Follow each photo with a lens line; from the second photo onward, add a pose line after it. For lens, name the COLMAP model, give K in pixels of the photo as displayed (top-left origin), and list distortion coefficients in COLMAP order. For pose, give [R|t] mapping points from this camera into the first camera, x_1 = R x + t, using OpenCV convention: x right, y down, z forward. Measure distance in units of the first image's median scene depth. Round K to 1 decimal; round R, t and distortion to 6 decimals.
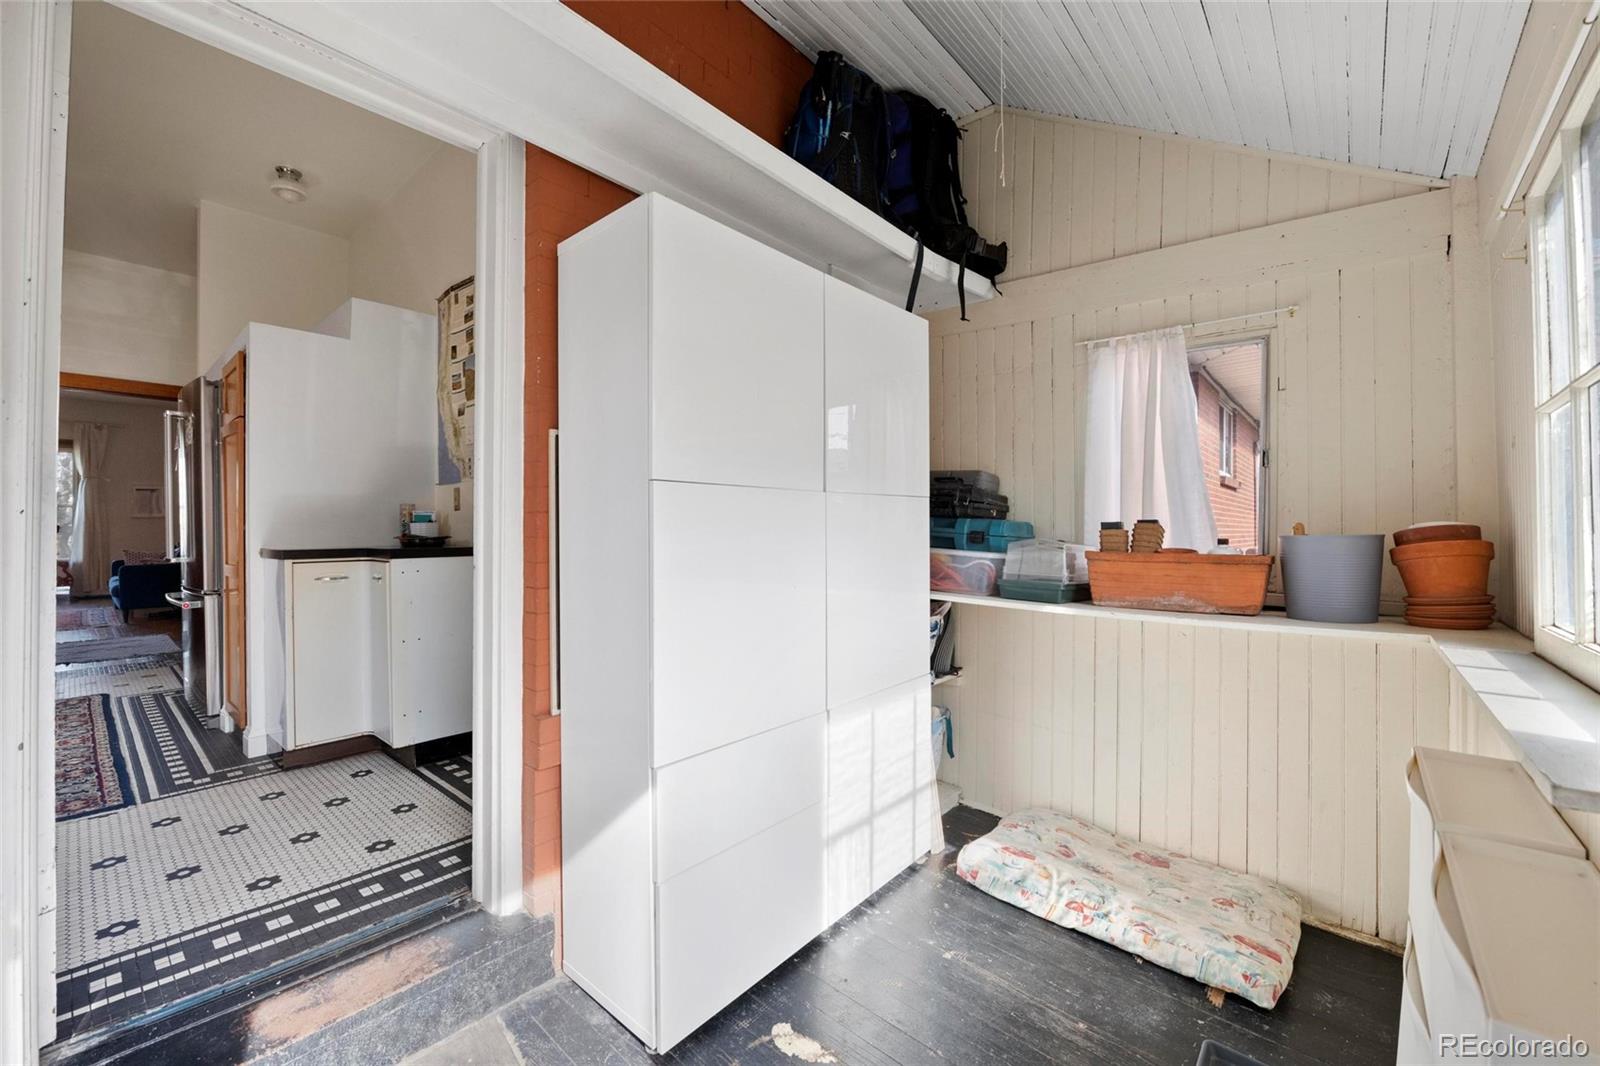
lens RADIAL K [[633.8, 0, 801.6], [0, 633.8, 530.1], [0, 0, 1]] dist [-0.015885, -0.001025]
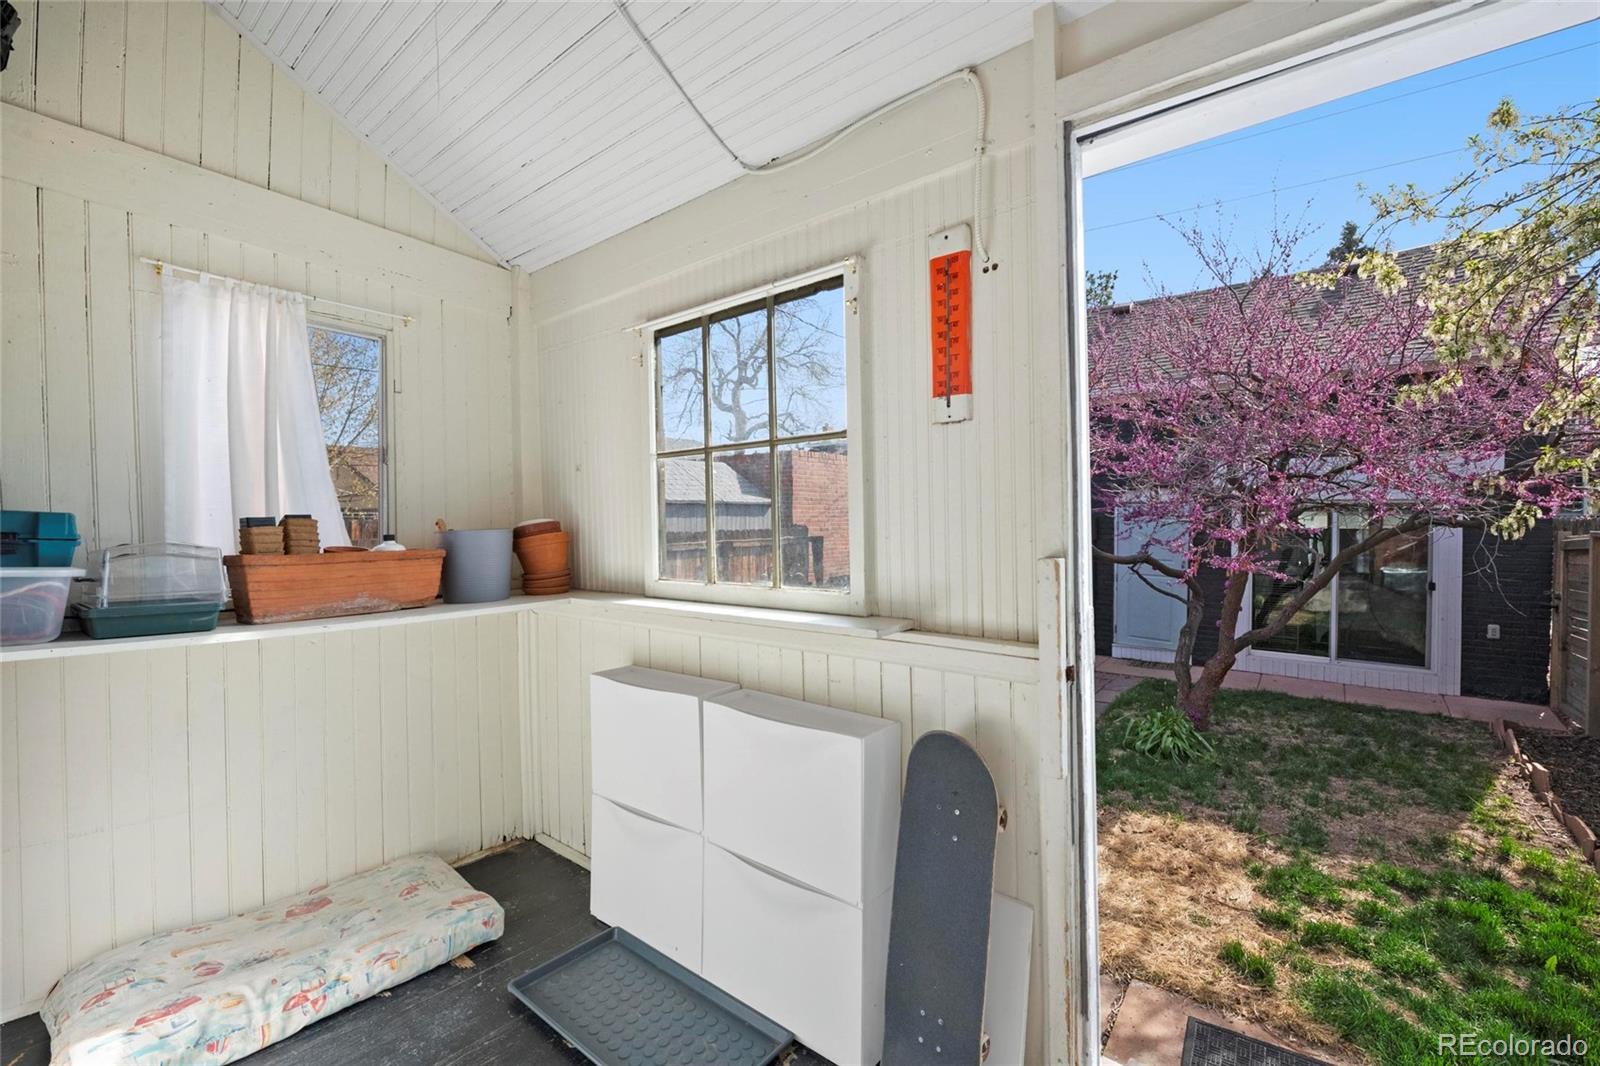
lens RADIAL K [[663.5, 0, 800.0], [0, 663.5, 533.0], [0, 0, 1]] dist [-0.017804, 0.000154]
pose [[-0.034101, -0.020500, 0.999208, -0.373043], [0.003110, 0.999783, 0.020618, -0.008156], [-0.999414, 0.003811, -0.034030, 0.366747]]
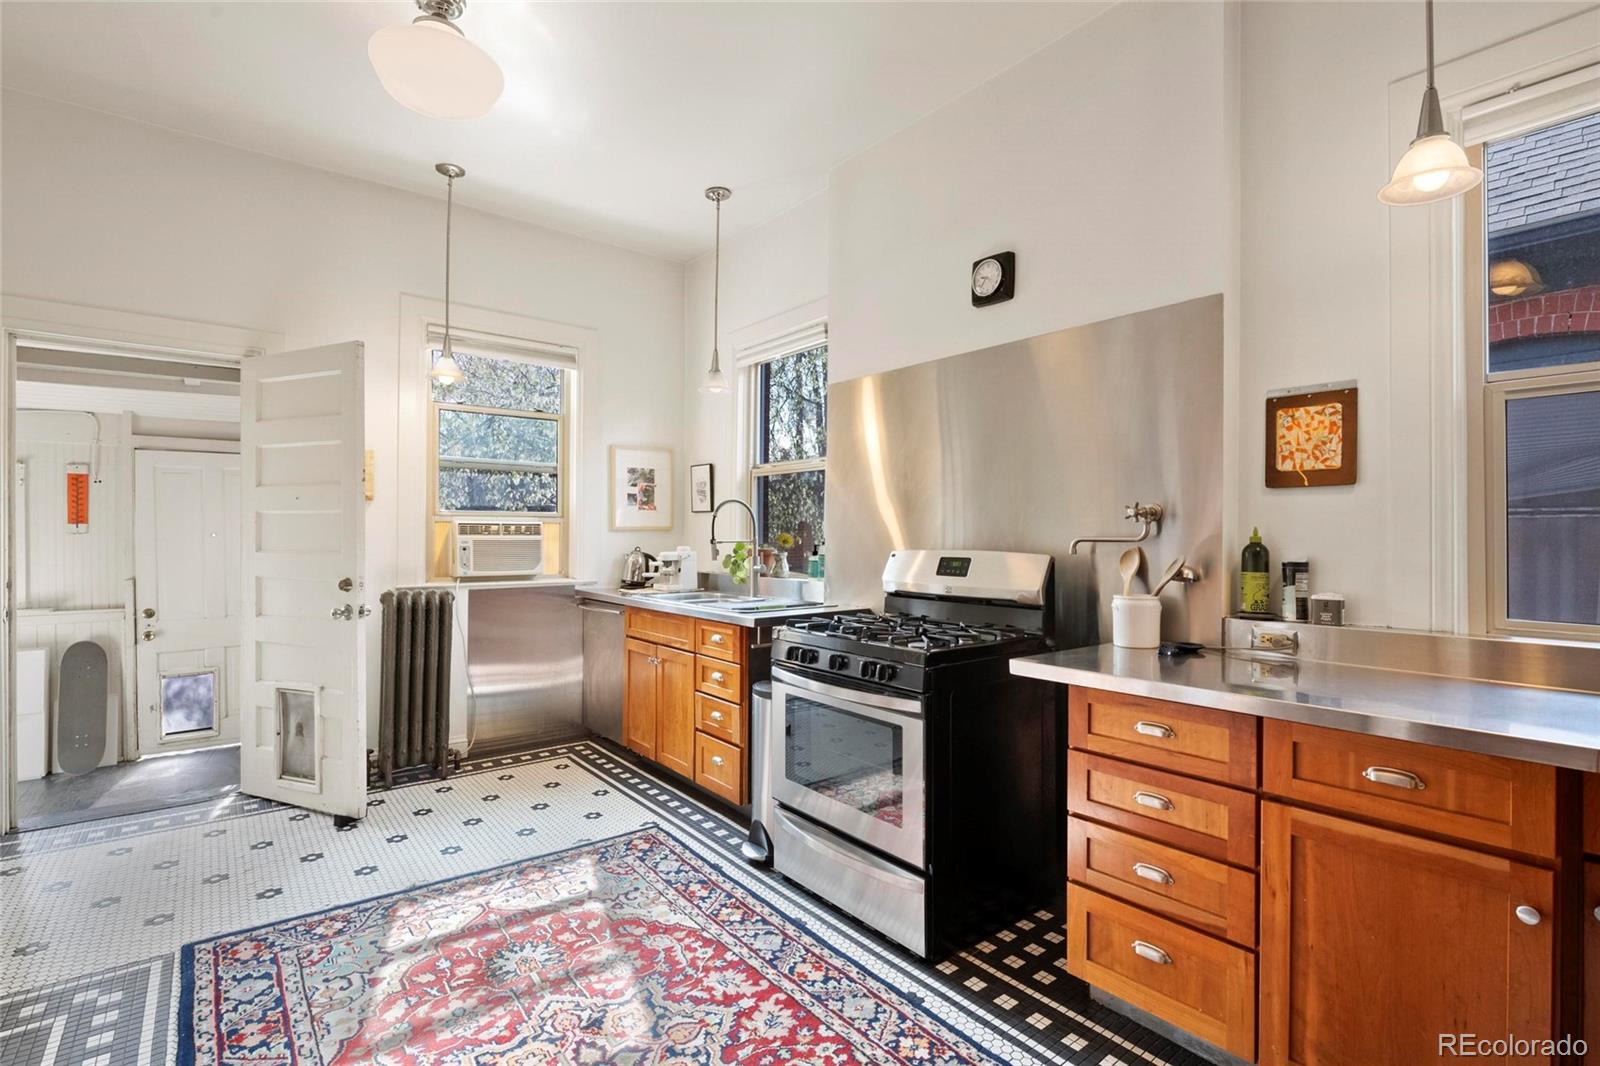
lens RADIAL K [[752.3, 0, 800.0], [0, 752.3, 533.0], [0, 0, 1]] dist [0.000449, -0.002200]
pose [[-0.980064, -0.005528, 0.198603, -2.126274], [-0.006820, 0.999960, -0.005821, -0.106973], [-0.198563, -0.007060, -0.980063, 1.863398]]
